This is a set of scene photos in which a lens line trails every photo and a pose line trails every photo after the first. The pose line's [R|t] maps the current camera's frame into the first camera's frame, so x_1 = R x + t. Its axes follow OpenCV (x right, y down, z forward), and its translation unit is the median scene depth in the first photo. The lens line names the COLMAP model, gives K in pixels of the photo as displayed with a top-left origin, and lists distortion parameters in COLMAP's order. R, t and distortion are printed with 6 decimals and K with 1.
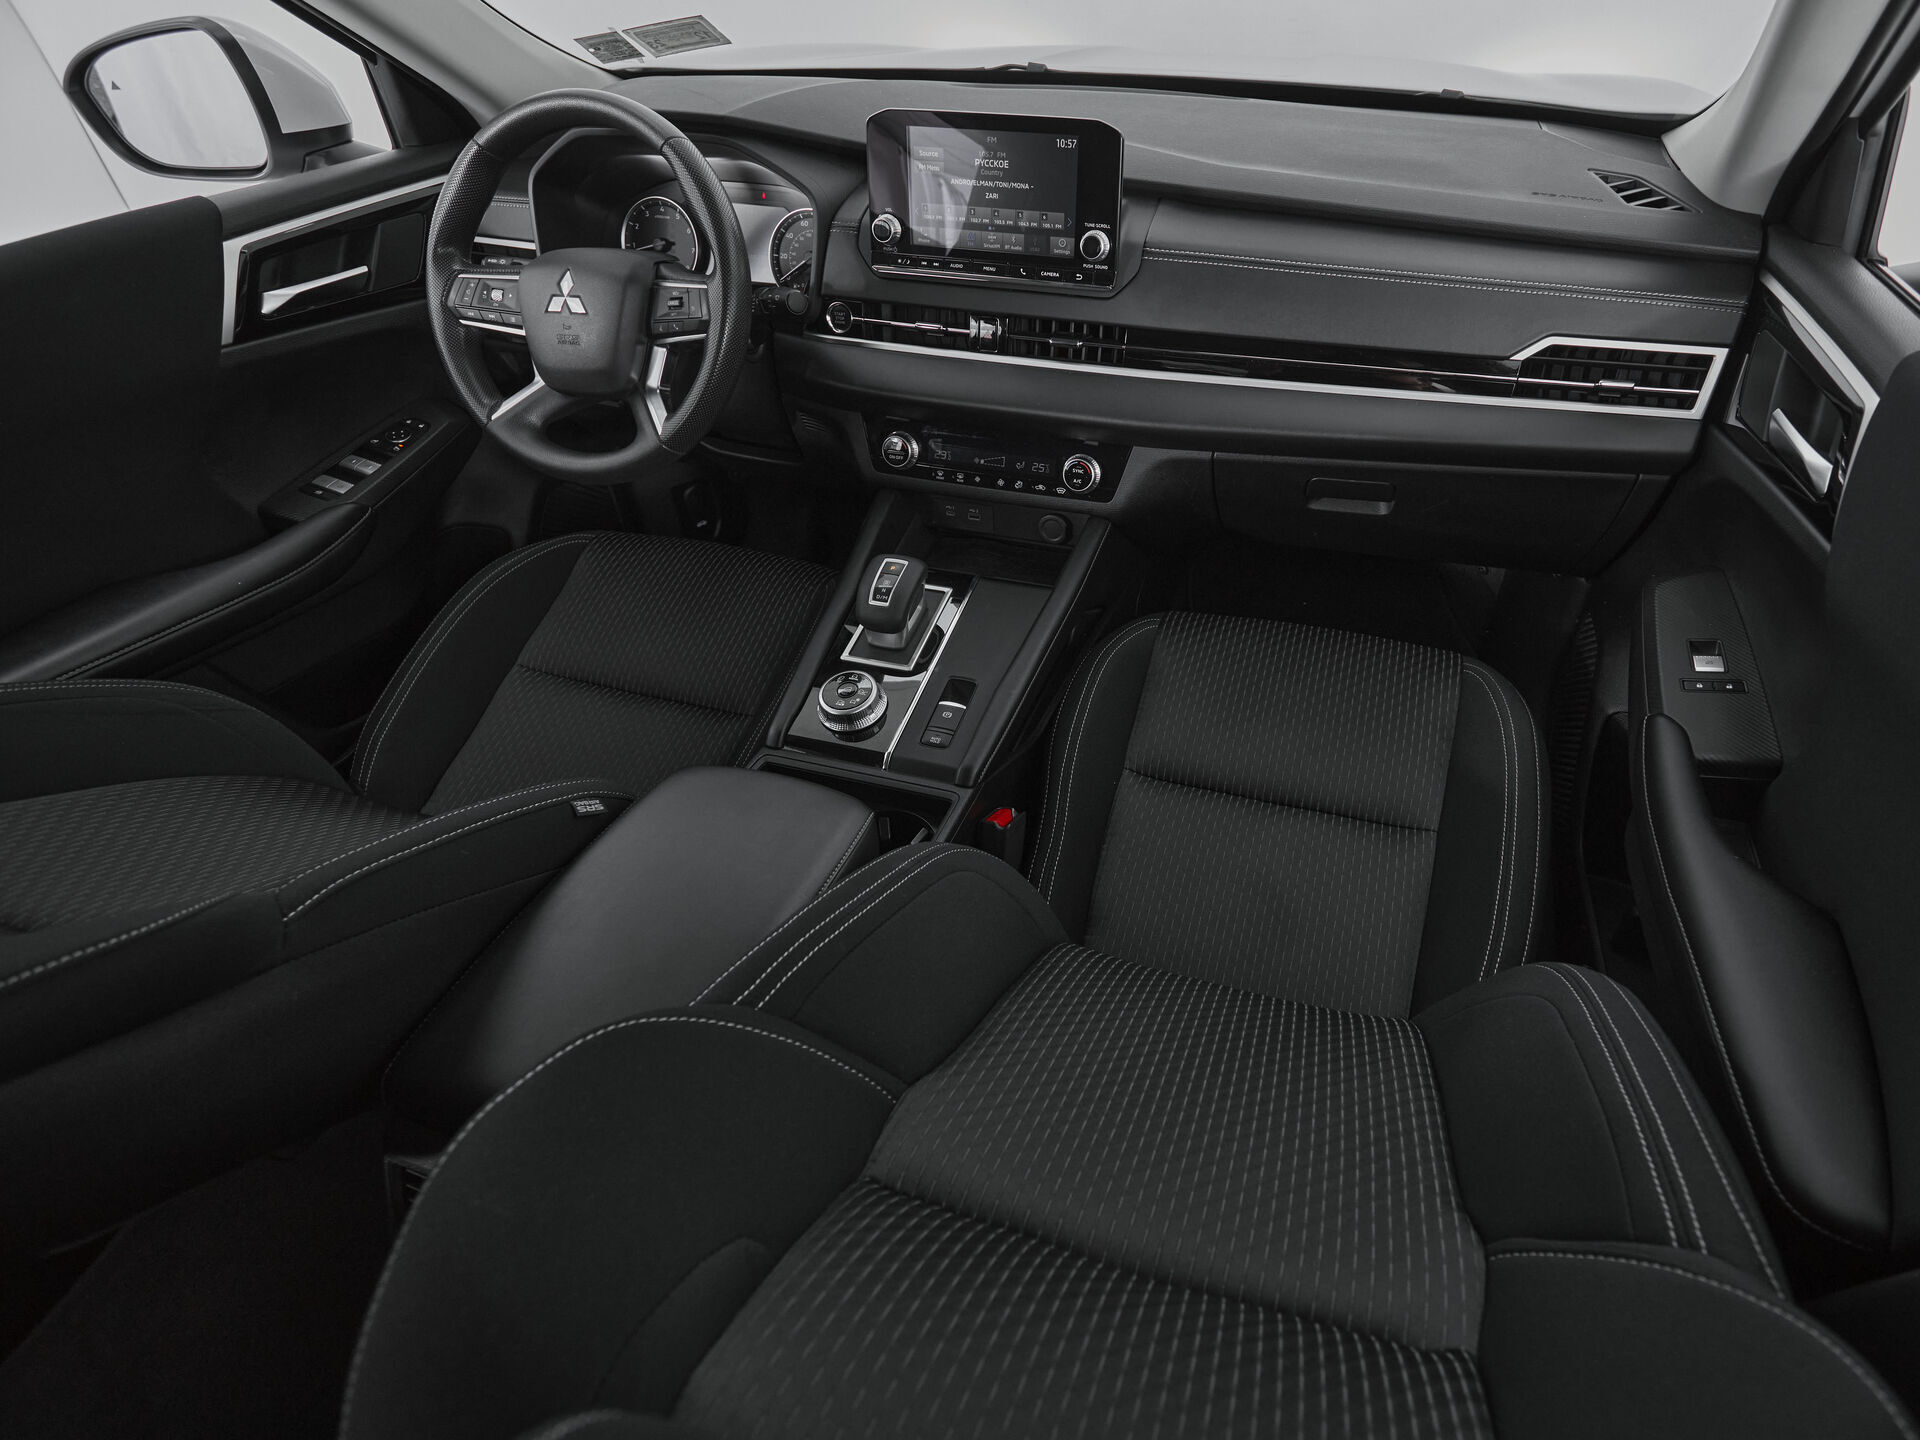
lens RADIAL K [[1015.7, 0, 1091.4], [0, 1015.7, 715.5], [0, 0, 1]] dist [0.003997, -0.007160]
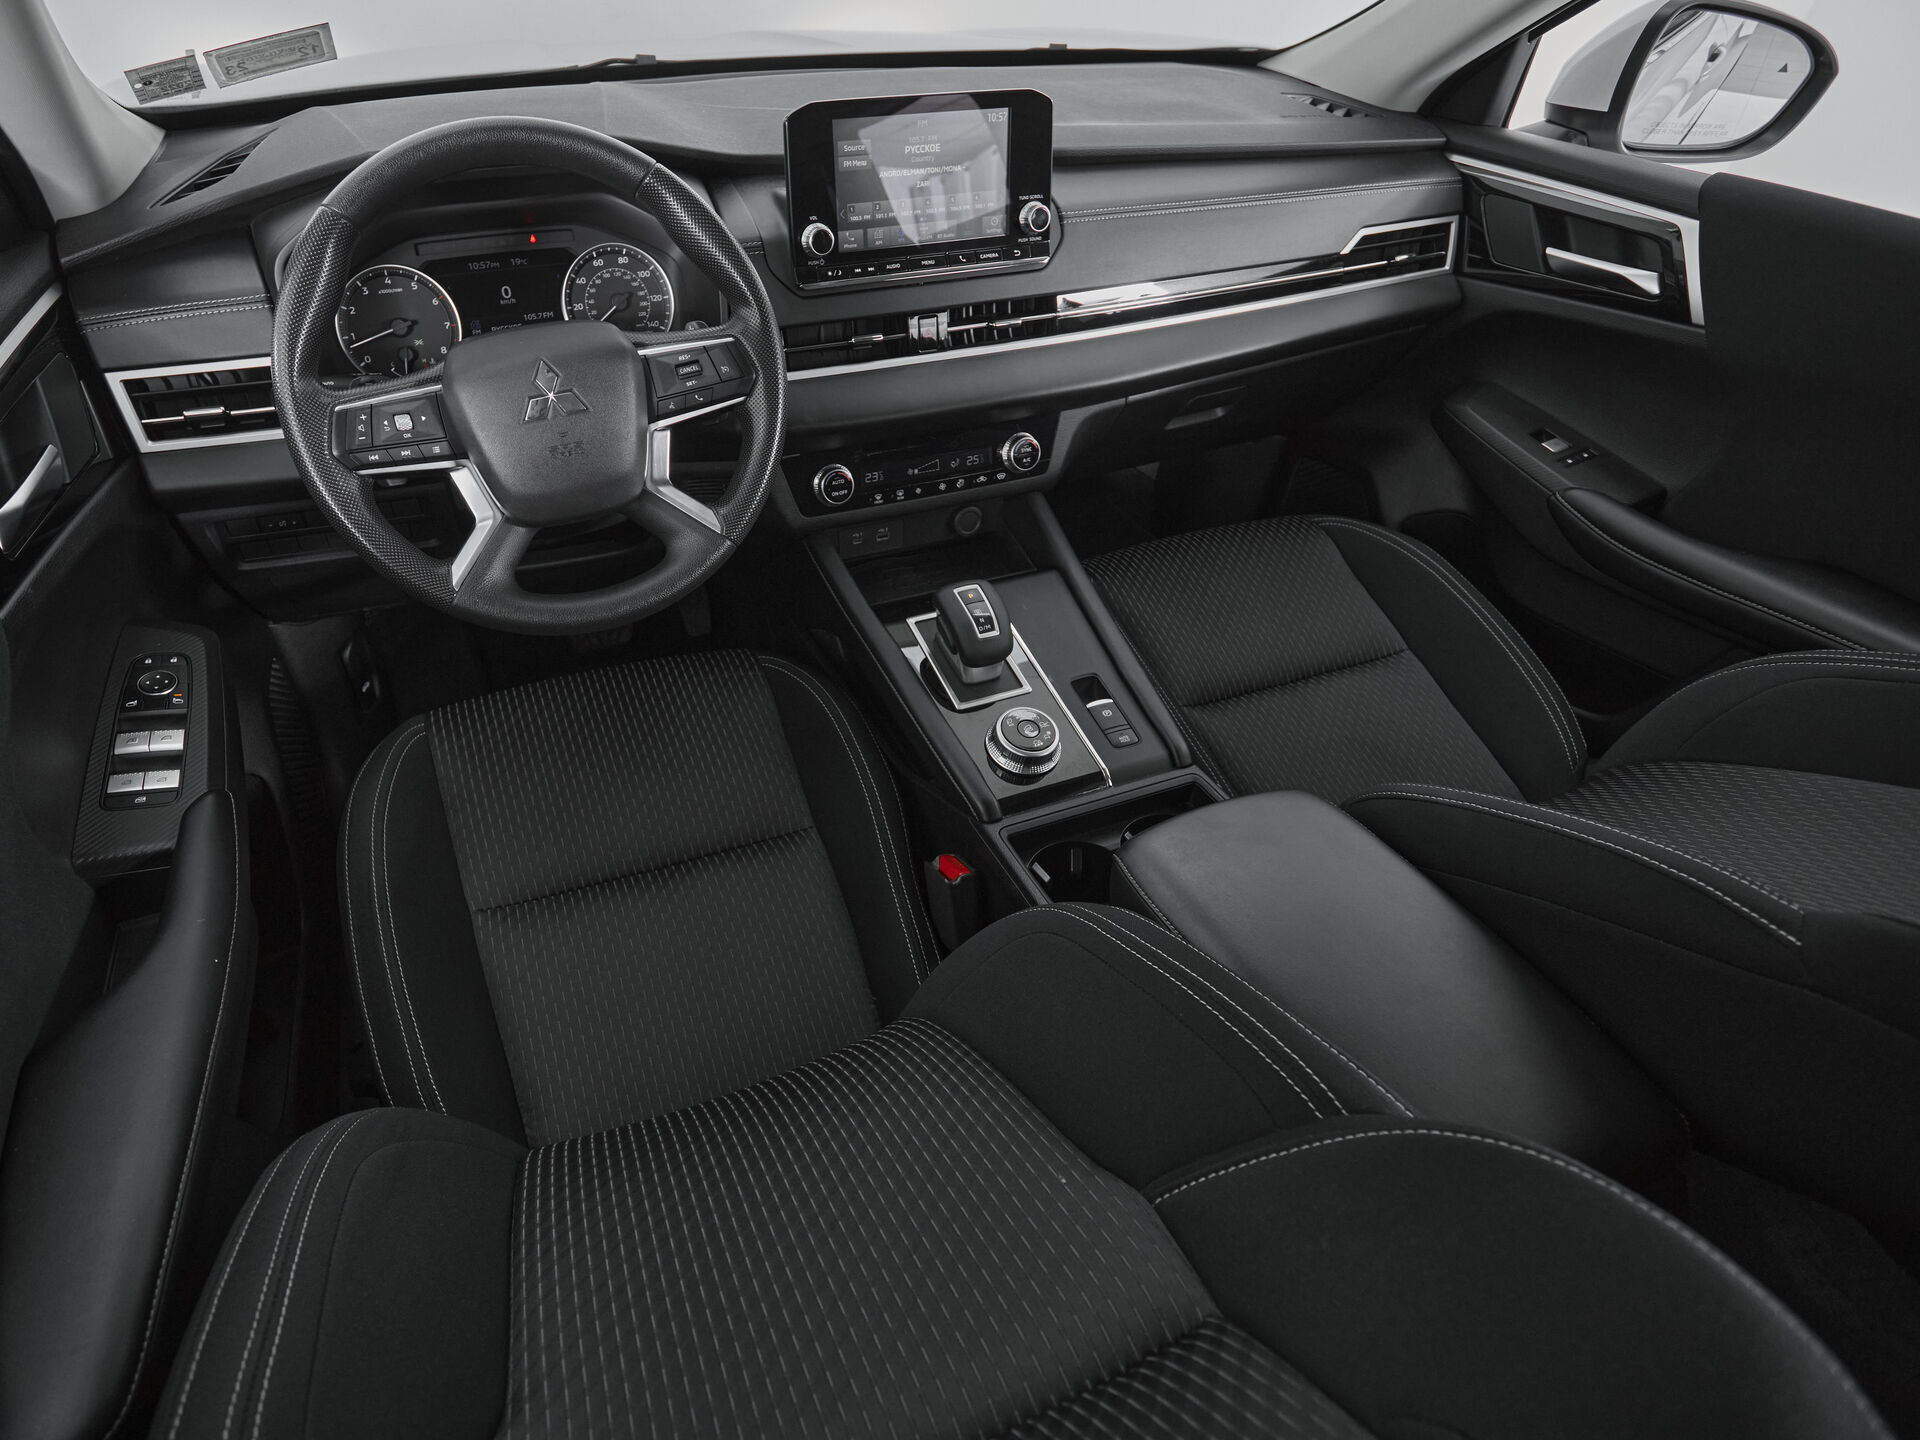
lens RADIAL K [[1015.3, 0, 828.3], [0, 1015.3, 717.7], [0, 0, 1]] dist [-0.003807, -0.001466]
pose [[0.801459, -0.382985, 0.459332, -0.734054], [0.378550, 0.919475, 0.106139, -0.183171], [-0.462994, 0.088814, 0.881900, 0.251603]]
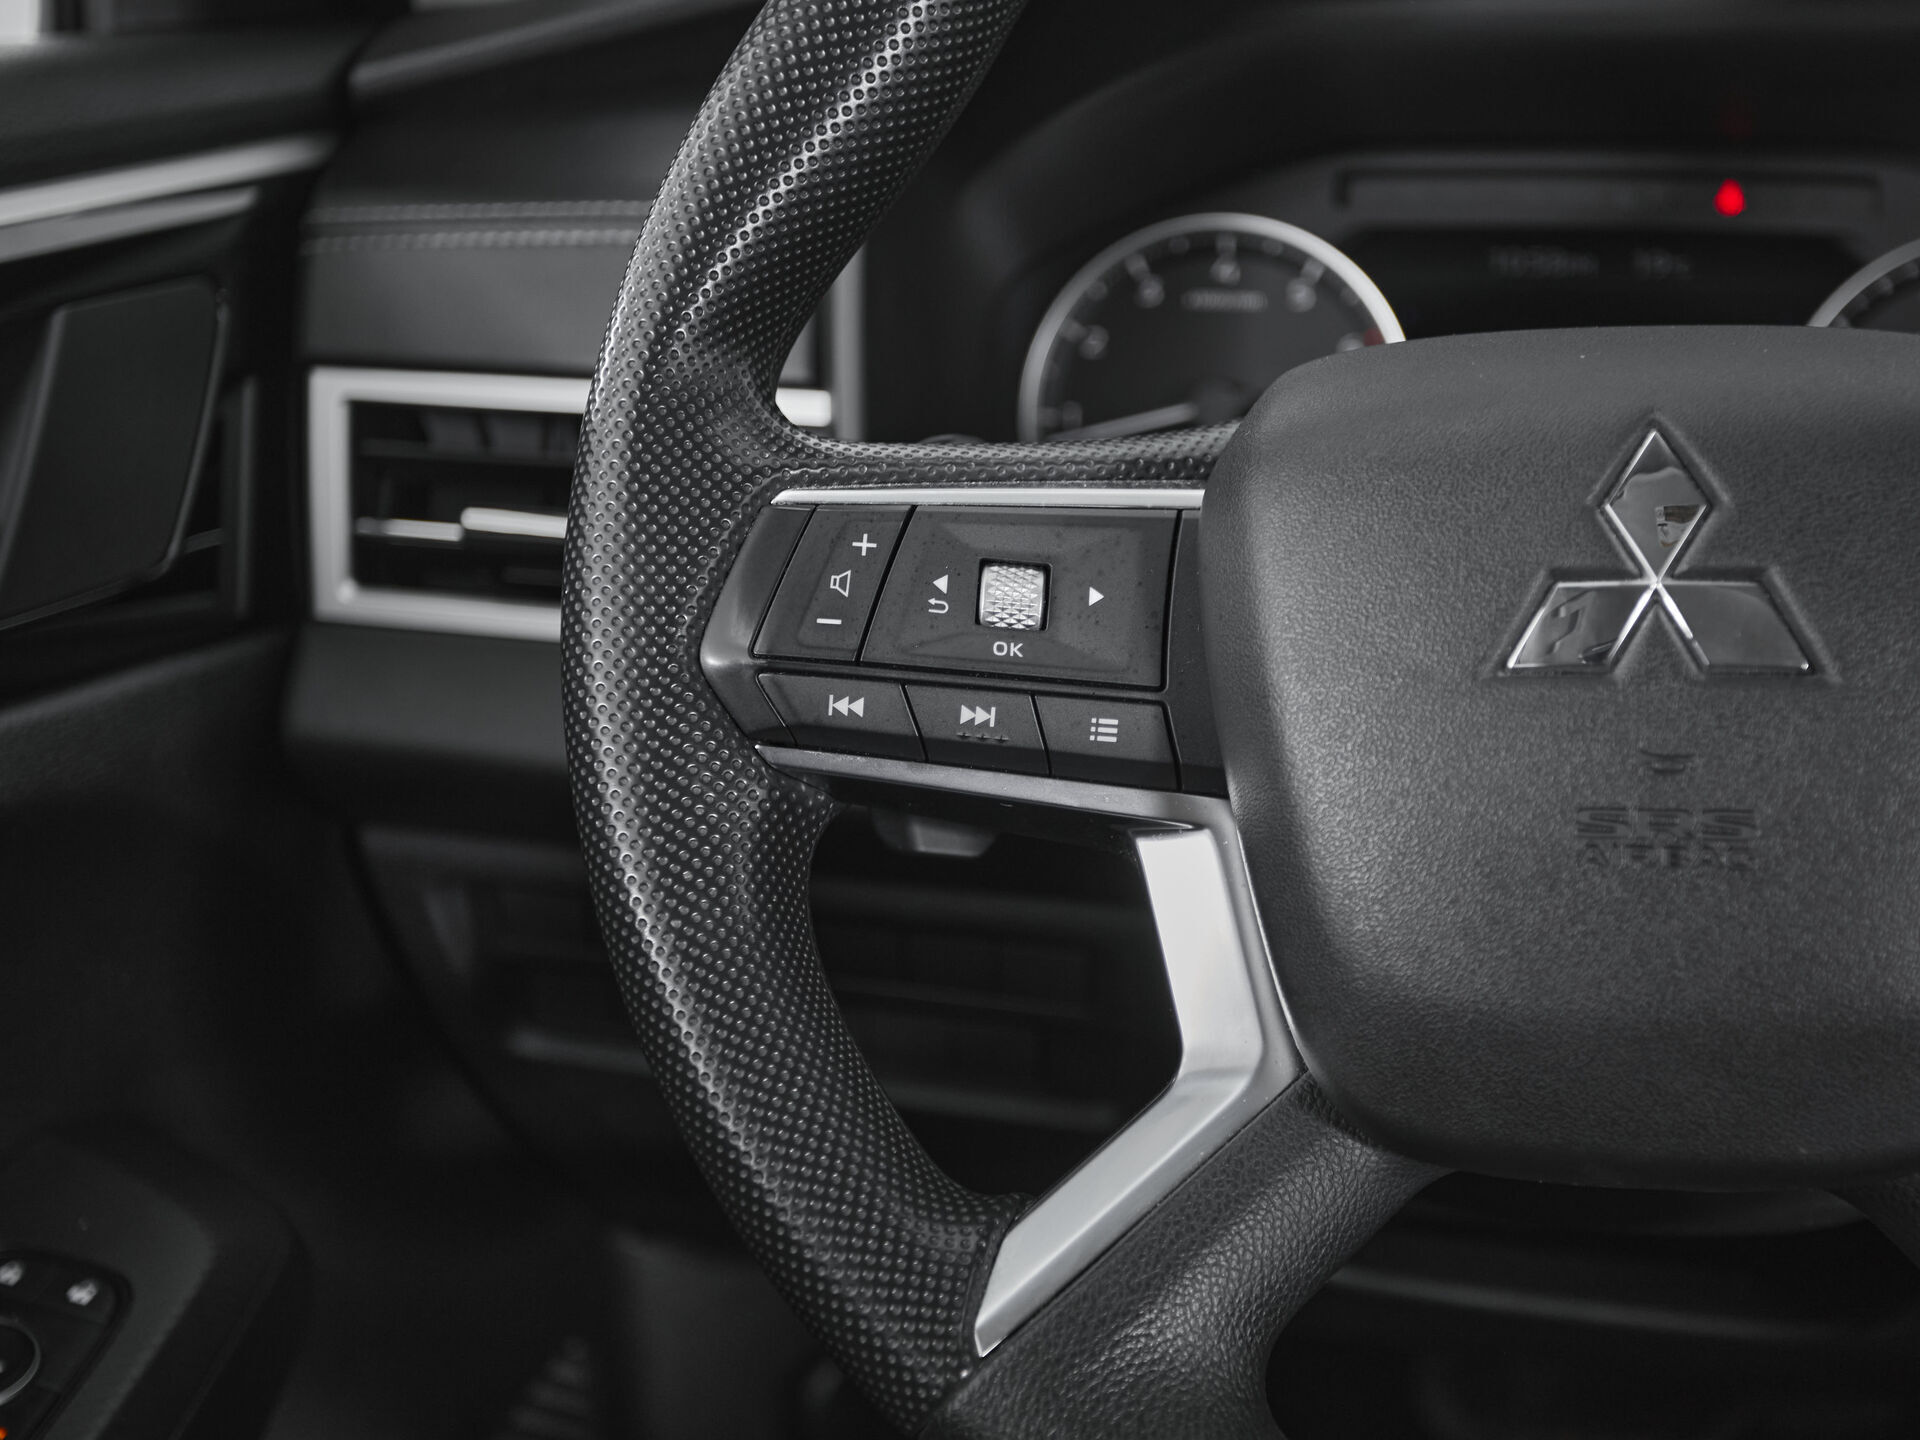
lens RADIAL K [[2352.0, 0, 1057.7], [0, 2352.0, 718.7], [0, 0, 1]] dist [0.026337, 0.048893]
pose [[0.994698, -0.034559, 0.096863, -0.601607], [0.067035, 0.932148, -0.355818, -0.250862], [-0.077994, 0.360425, 0.929522, 0.631700]]
